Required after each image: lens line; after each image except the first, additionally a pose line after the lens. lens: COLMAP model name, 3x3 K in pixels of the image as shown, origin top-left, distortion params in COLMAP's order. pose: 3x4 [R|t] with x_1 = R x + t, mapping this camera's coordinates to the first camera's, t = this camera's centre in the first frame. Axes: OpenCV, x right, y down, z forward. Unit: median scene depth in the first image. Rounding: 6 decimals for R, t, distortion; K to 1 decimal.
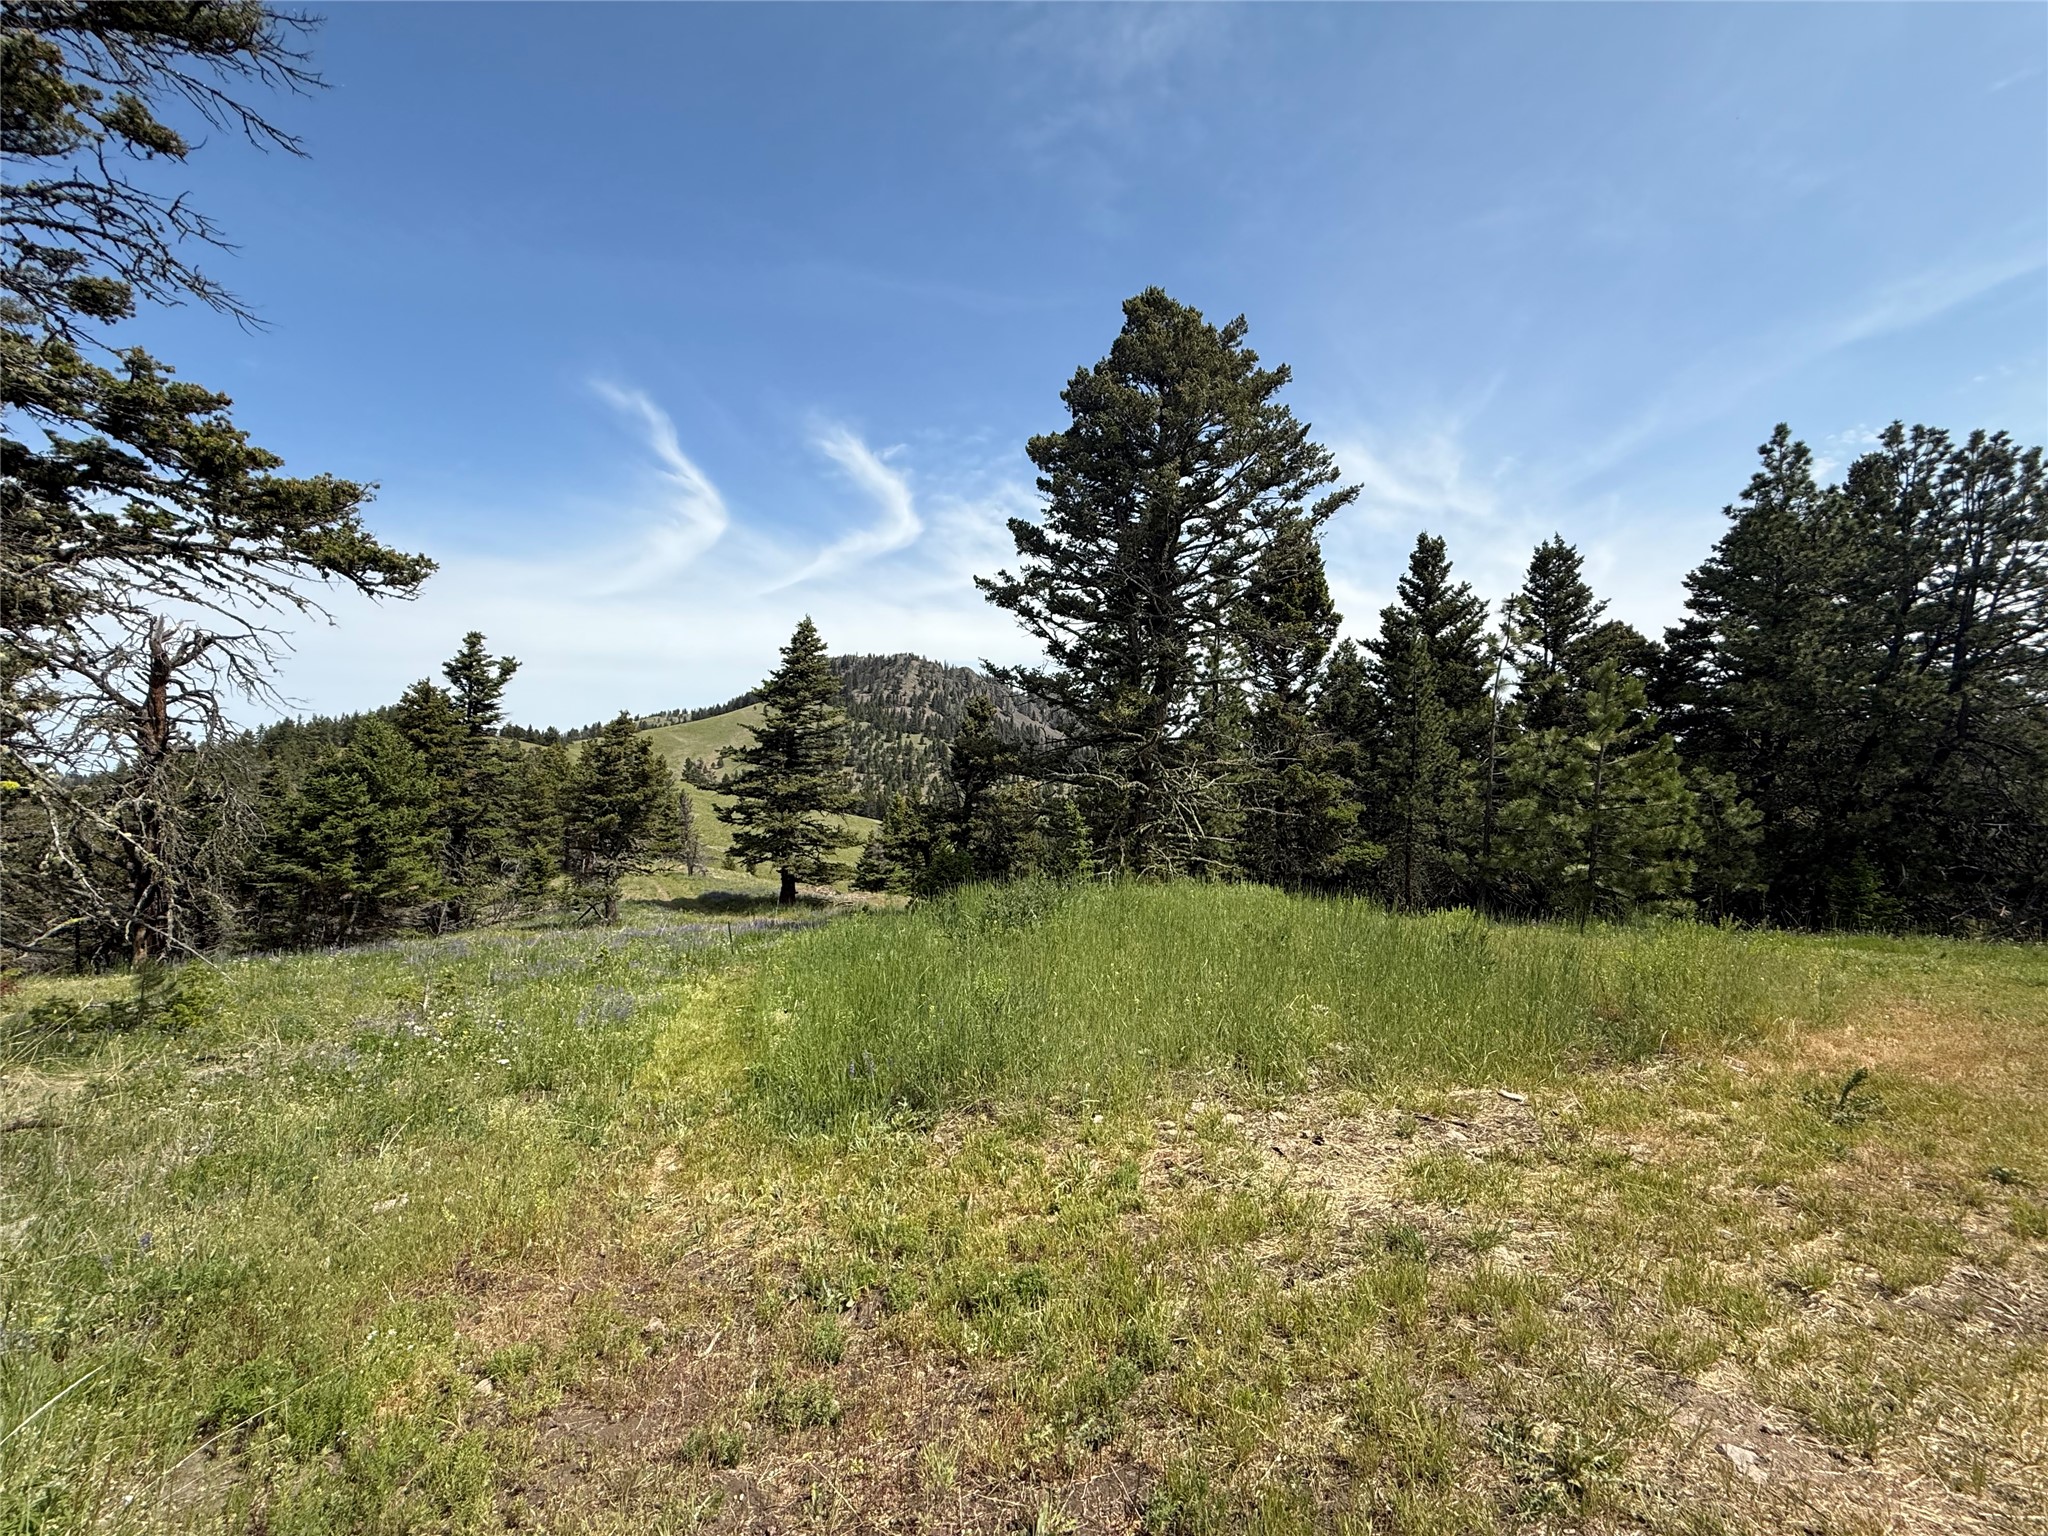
lens RADIAL K [[821.1, 0, 1018.6], [0, 821.1, 770.3], [0, 0, 1]] dist [0.001621, 0.000295]
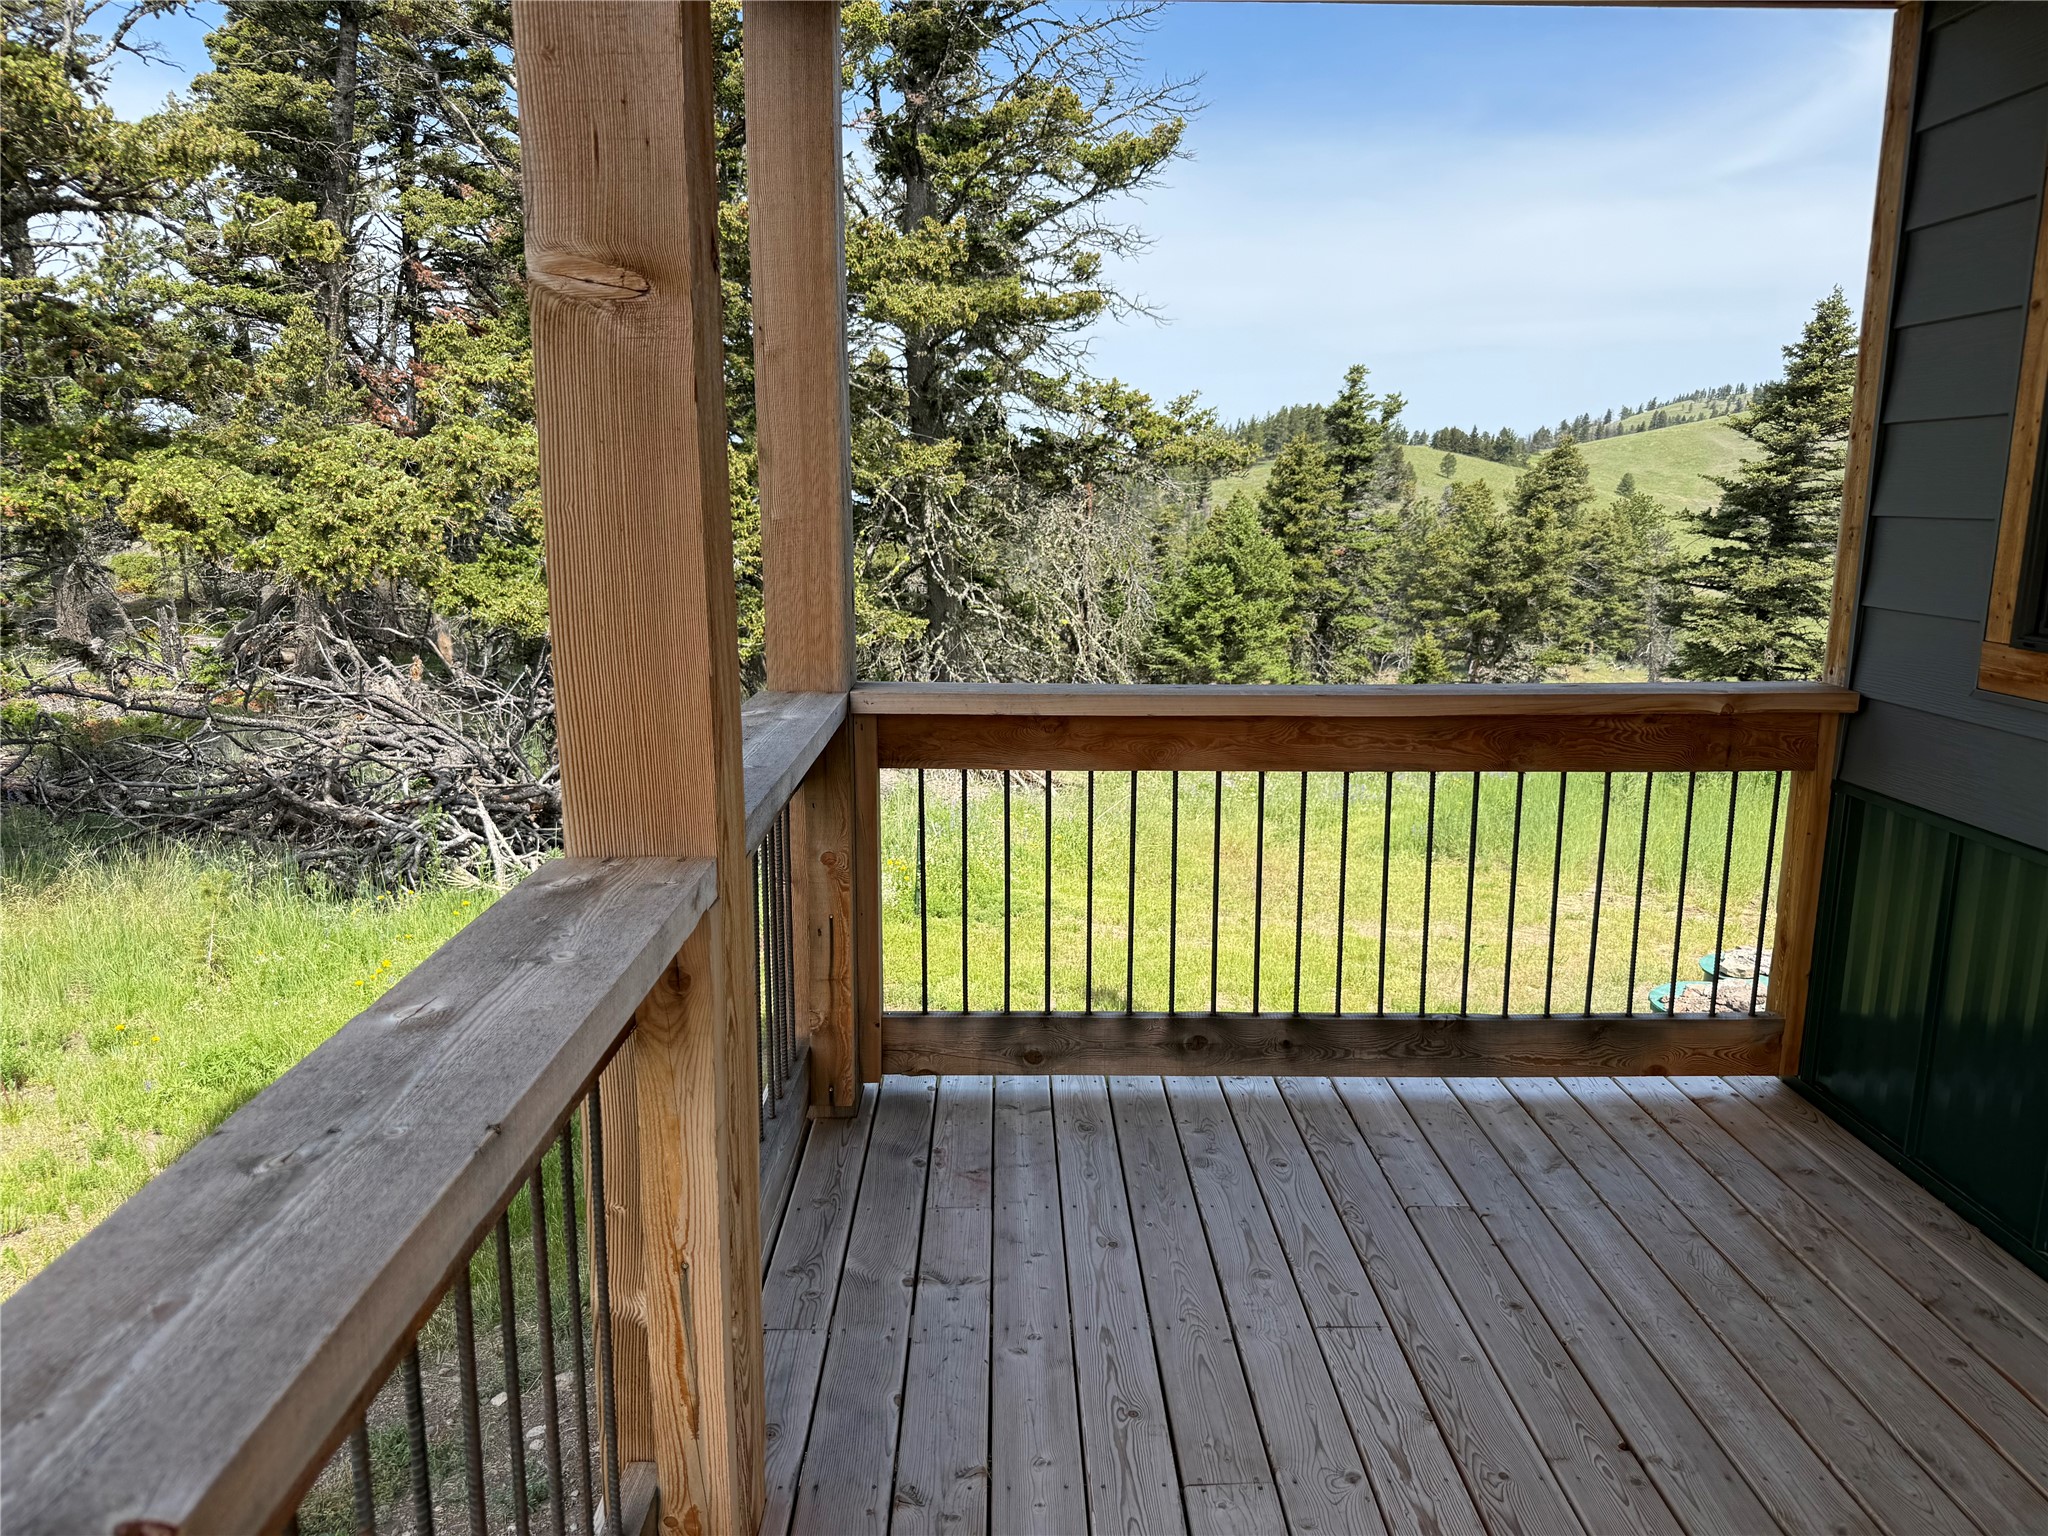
lens RADIAL K [[1441.8, 0, 1023.3], [0, 1441.8, 772.9], [0, 0, 1]] dist [-0.005240, -0.002488]
pose [[0.673077, 0.146463, -0.724925, 0.218879], [-0.010213, 0.981942, 0.188908, -0.048282], [0.739502, -0.119746, 0.662418, -0.242475]]
